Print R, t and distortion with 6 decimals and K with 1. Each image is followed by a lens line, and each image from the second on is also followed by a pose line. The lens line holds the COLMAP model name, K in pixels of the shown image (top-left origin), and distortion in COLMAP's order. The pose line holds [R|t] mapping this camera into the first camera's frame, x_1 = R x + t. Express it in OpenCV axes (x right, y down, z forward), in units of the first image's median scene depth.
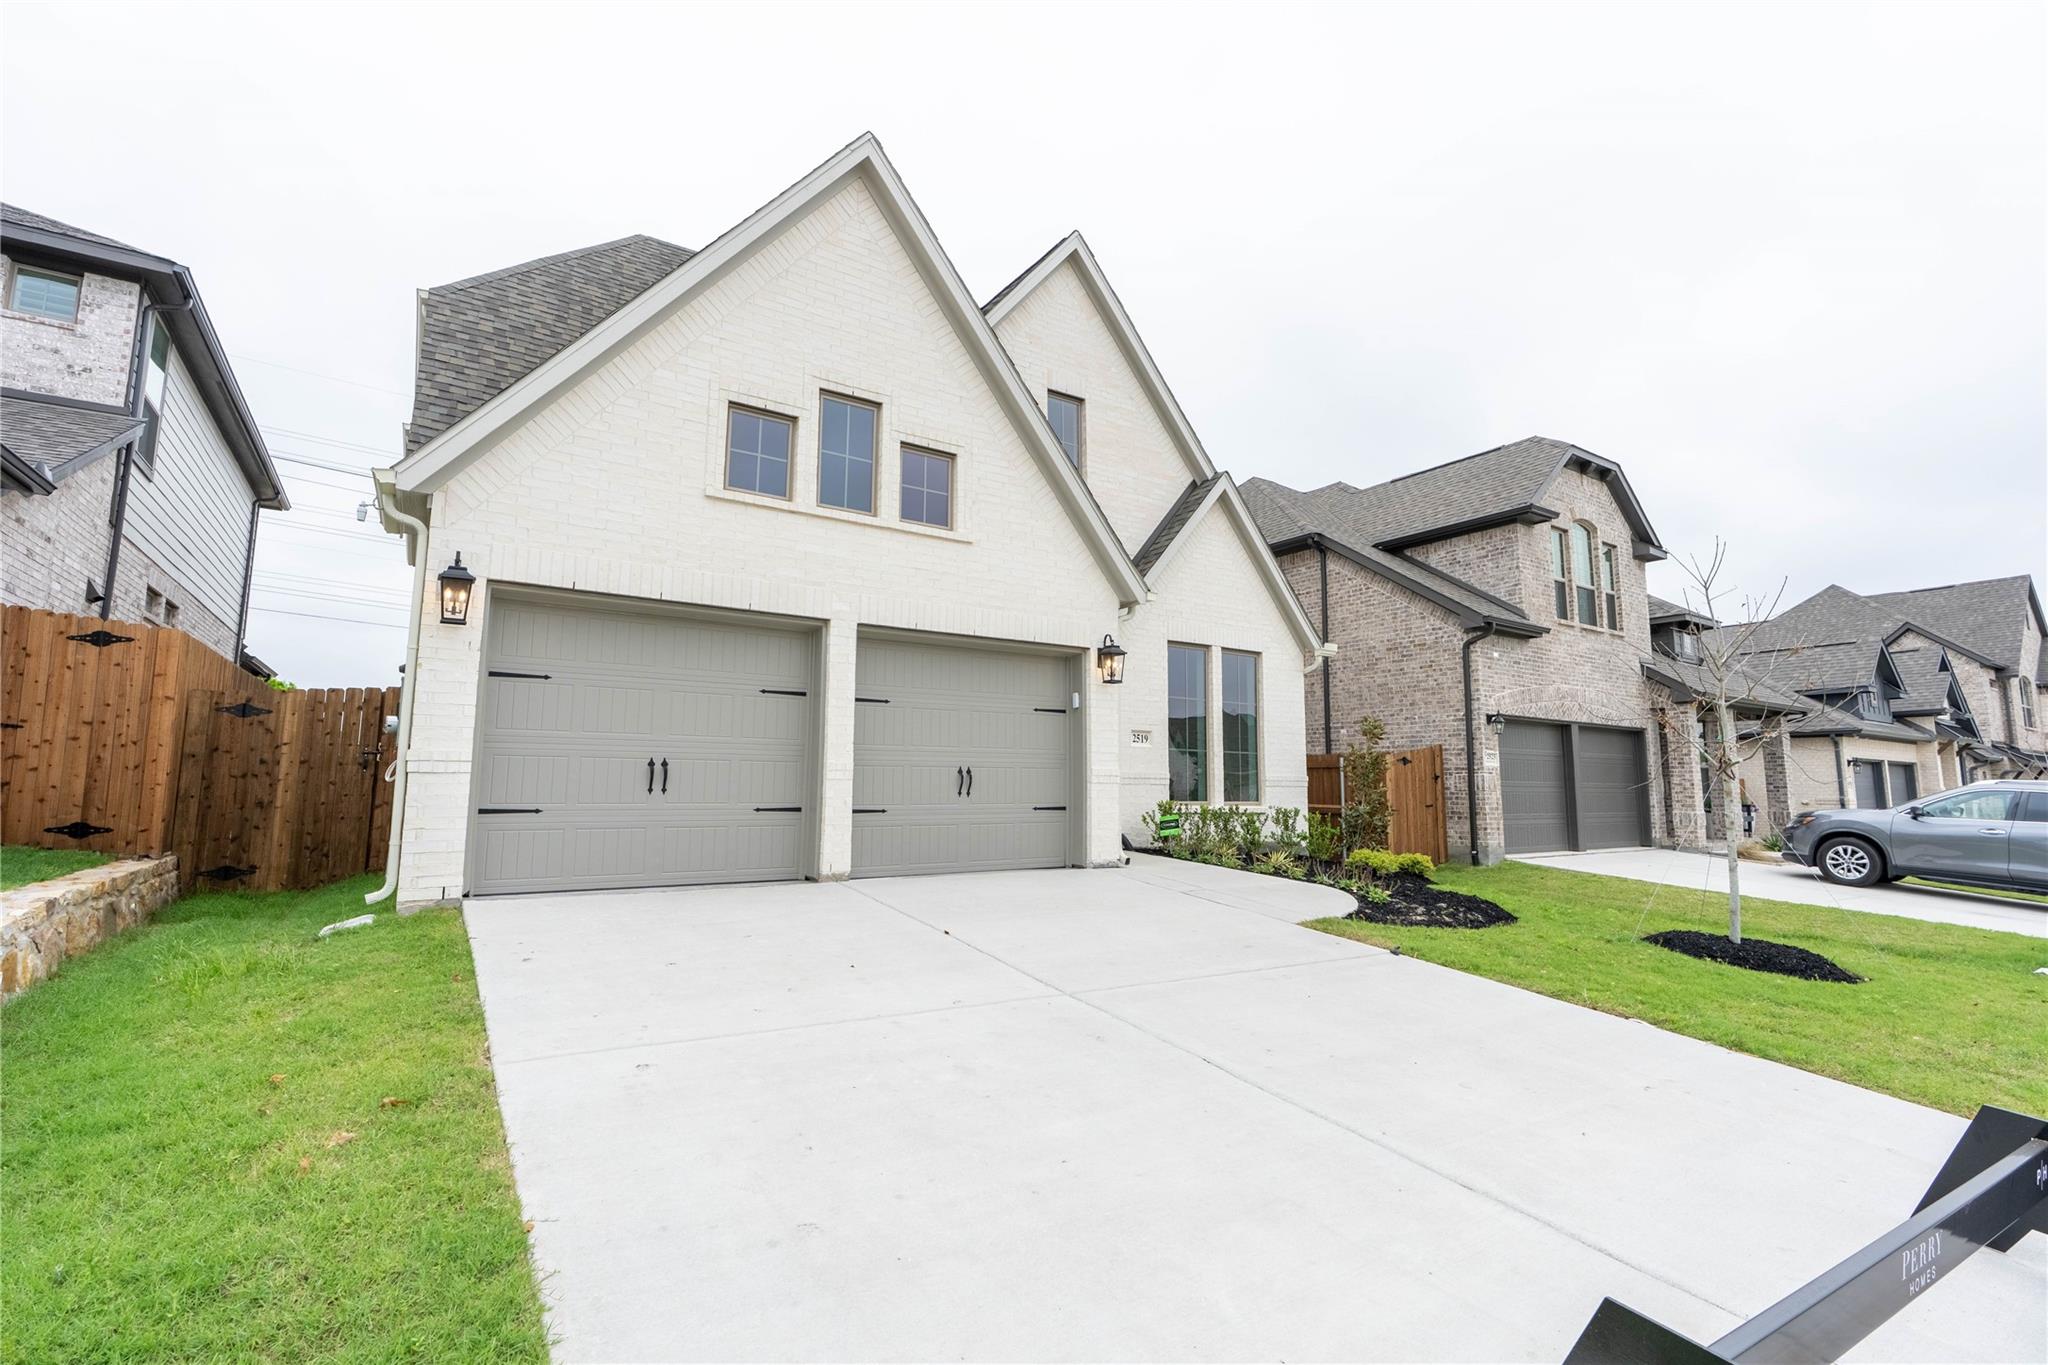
lens RADIAL K [[921.7, 0, 1019.9], [0, 921.7, 685.4], [0, 0, 1]] dist [-0.002274, -0.000527]
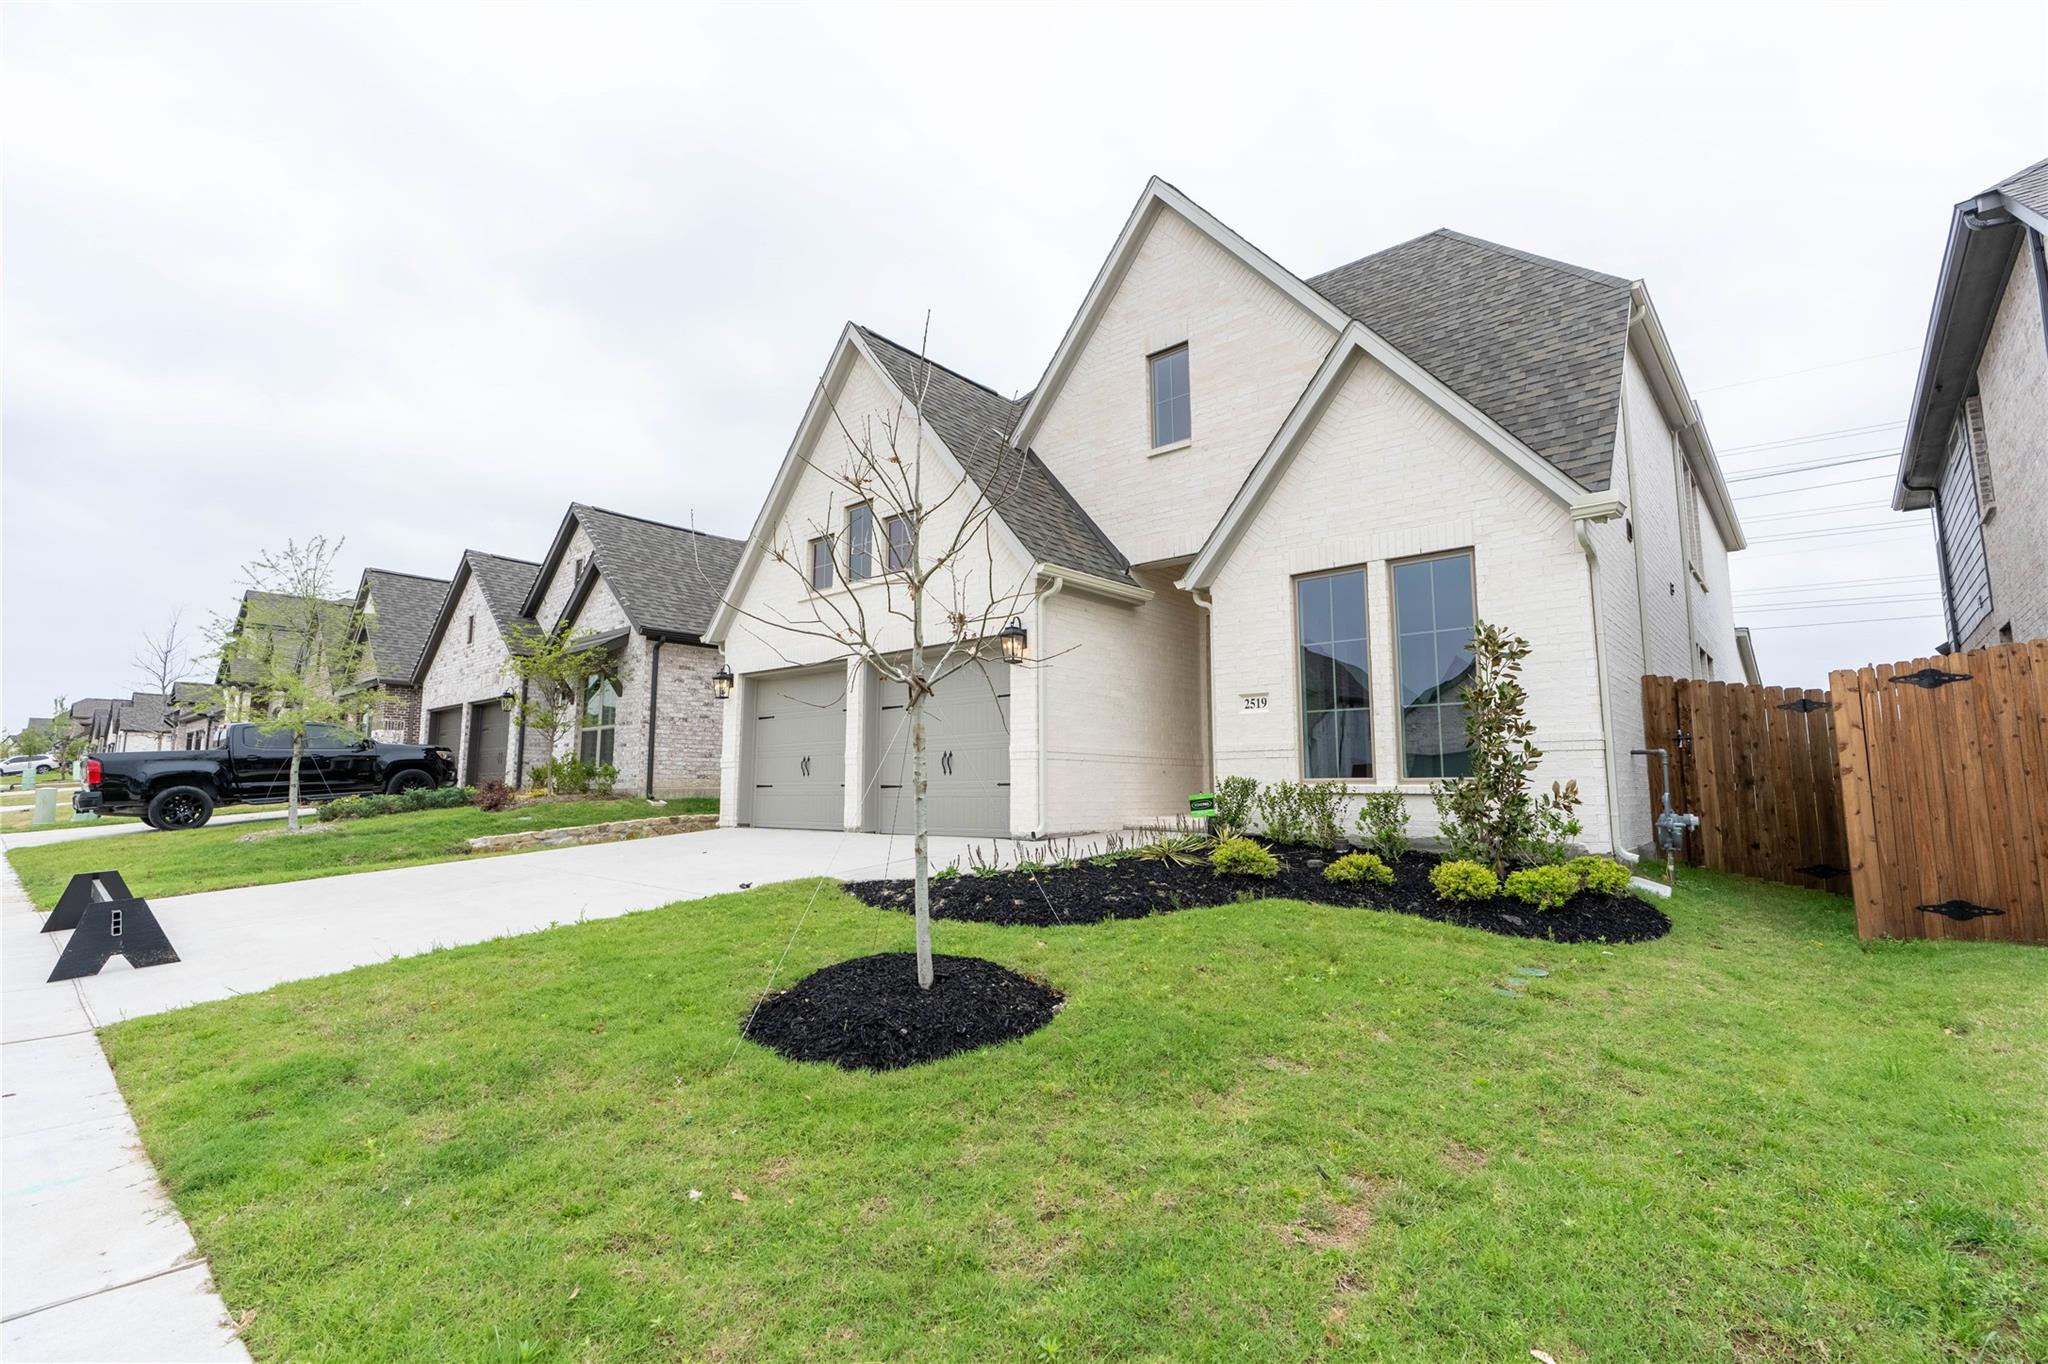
lens RADIAL K [[921.7, 0, 1018.7], [0, 921.7, 675.2], [0, 0, 1]] dist [-0.002274, -0.000527]
pose [[0.266779, -0.124513, -0.955681, 1.258950], [0.112866, 0.988832, -0.097325, 0.129293], [0.957126, -0.081900, 0.277853, 0.821478]]
